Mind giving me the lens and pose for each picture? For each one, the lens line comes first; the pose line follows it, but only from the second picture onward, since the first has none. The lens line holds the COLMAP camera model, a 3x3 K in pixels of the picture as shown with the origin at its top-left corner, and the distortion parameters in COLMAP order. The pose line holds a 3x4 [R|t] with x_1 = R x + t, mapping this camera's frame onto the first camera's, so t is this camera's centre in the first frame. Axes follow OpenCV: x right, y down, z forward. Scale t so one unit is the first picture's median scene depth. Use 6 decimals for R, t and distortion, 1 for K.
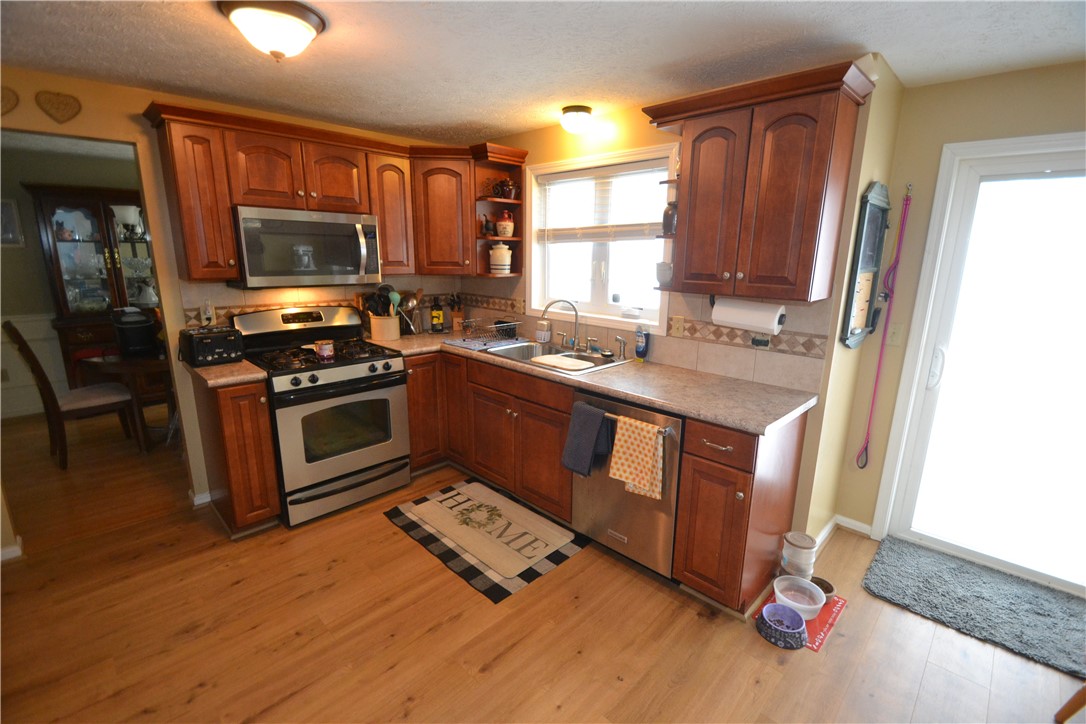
lens RADIAL K [[483.0, 0, 547.5], [0, 483.0, 364.9], [0, 0, 1]] dist [0.019688, -0.018348]
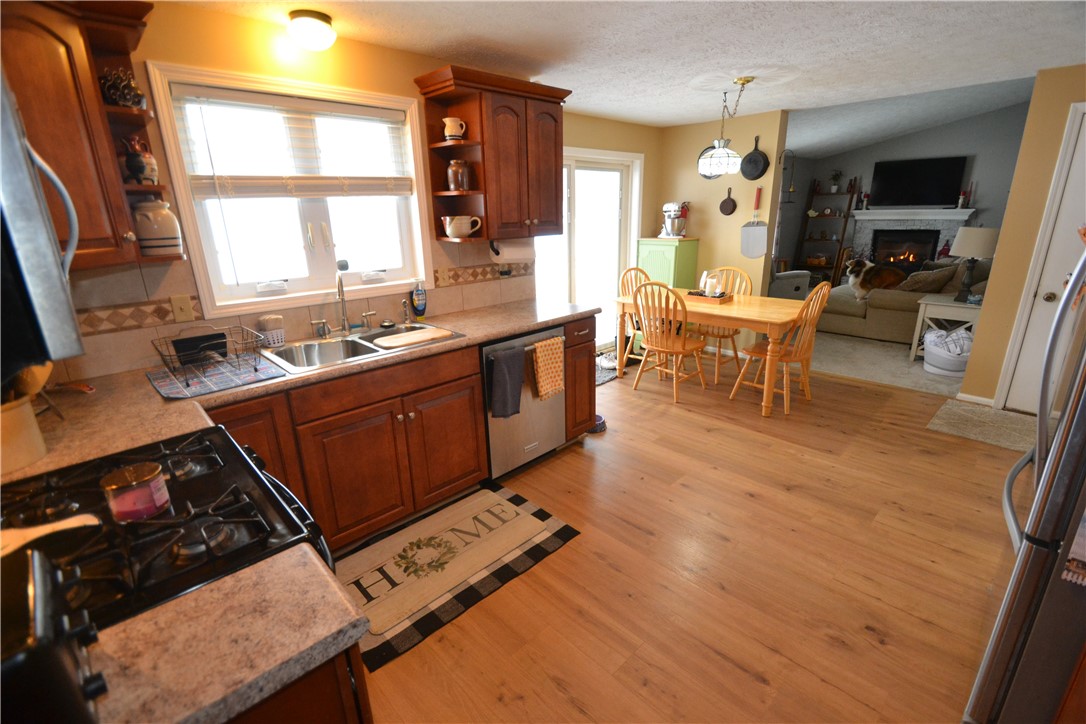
lens RADIAL K [[483.0, 0, 547.5], [0, 483.0, 364.9], [0, 0, 1]] dist [0.019688, -0.018348]
pose [[0.024981, -0.315929, 0.948454, -0.785832], [0.252819, 0.919906, 0.299761, -0.155786], [-0.967191, 0.232298, 0.102853, 0.666737]]
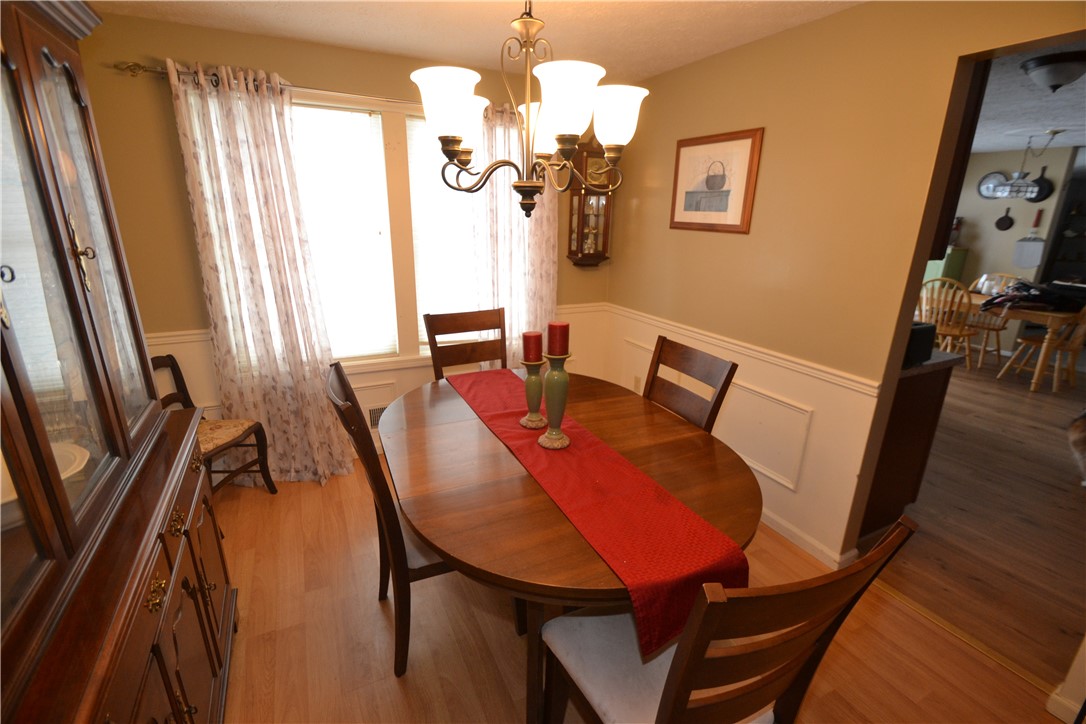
lens RADIAL K [[483.0, 0, 547.5], [0, 483.0, 364.9], [0, 0, 1]] dist [0.019688, -0.018348]
pose [[0.319348, -0.290788, 0.901920, -1.516582], [0.207338, 0.950136, 0.232920, -0.291098], [-0.924677, 0.112620, 0.363715, 1.160149]]
